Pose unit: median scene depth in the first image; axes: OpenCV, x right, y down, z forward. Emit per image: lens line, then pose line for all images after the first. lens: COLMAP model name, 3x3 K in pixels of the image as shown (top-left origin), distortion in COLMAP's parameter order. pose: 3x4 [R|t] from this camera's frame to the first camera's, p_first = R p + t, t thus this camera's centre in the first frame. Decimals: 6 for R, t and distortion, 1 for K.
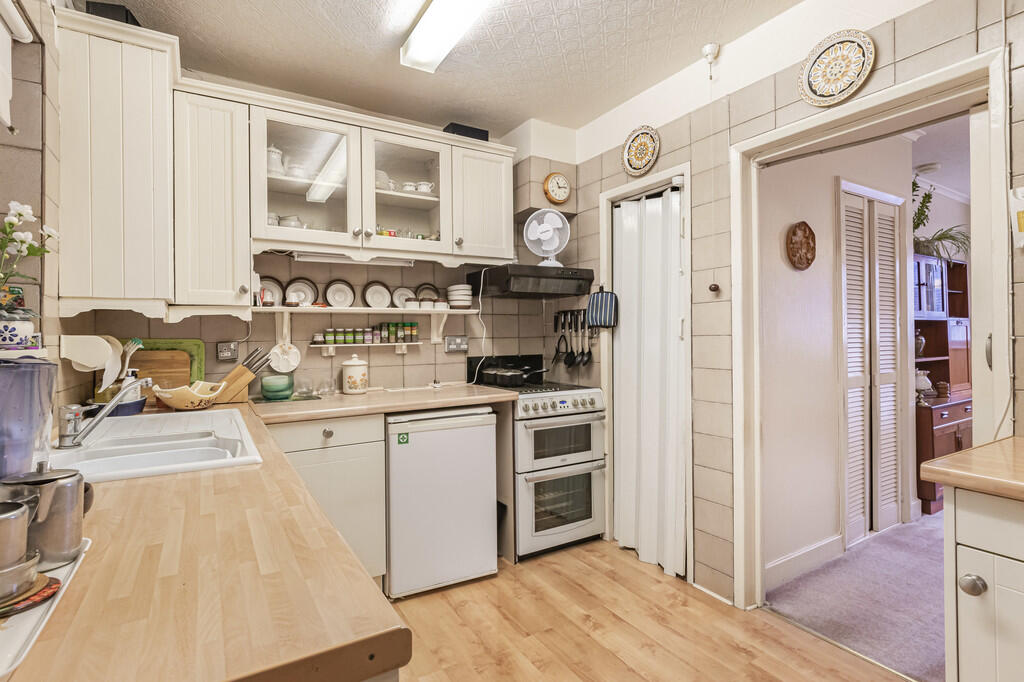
lens RADIAL K [[482.9, 0, 507.4], [0, 482.9, 335.4], [0, 0, 1]] dist [-0.000716, 0.000115]
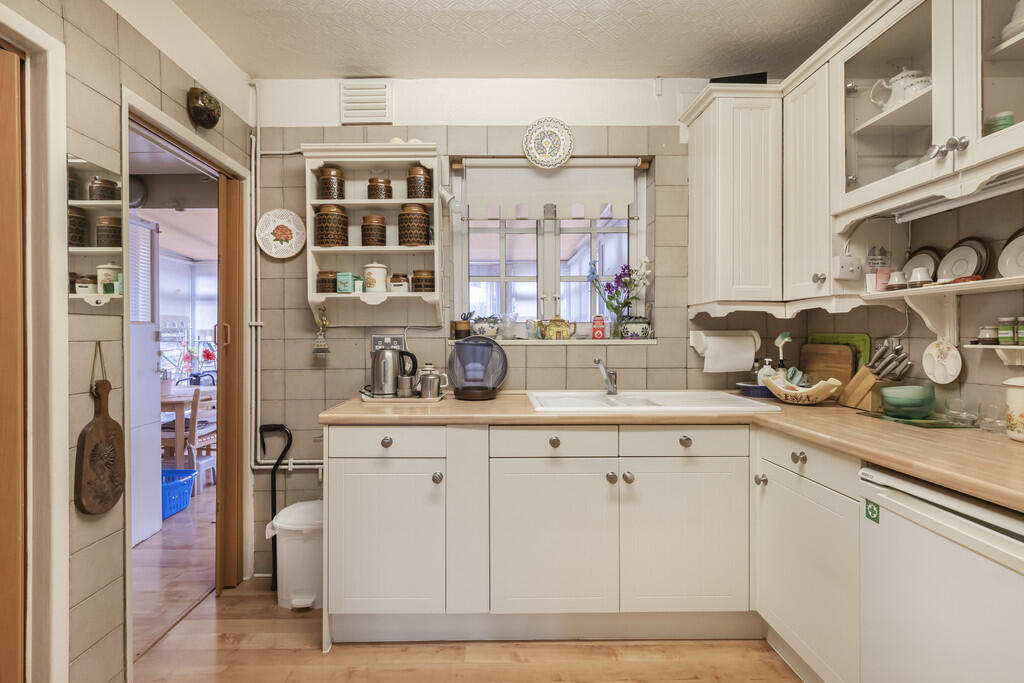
lens RADIAL K [[482.9, 0, 503.1], [0, 482.9, 335.4], [0, 0, 1]] dist [-0.000716, 0.000115]
pose [[-0.504857, 0.011001, -0.863133, 0.456626], [0.006889, 0.999938, 0.008715, -0.001725], [0.863175, -0.001546, -0.504902, 0.844322]]
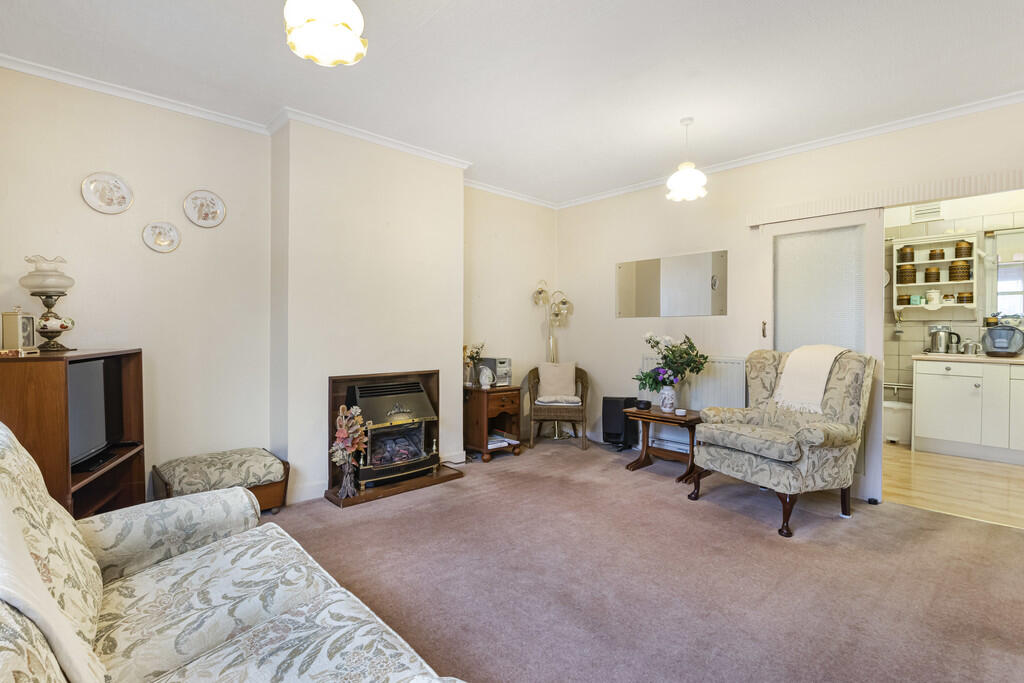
lens RADIAL K [[482.9, 0, 489.7], [0, 482.9, 334.2], [0, 0, 1]] dist [-0.000716, 0.000115]
pose [[-0.985975, 0.002541, -0.166876, 1.527818], [0.000630, 0.999934, 0.011501, 0.014277], [0.166894, 0.011234, -0.985911, 1.559376]]
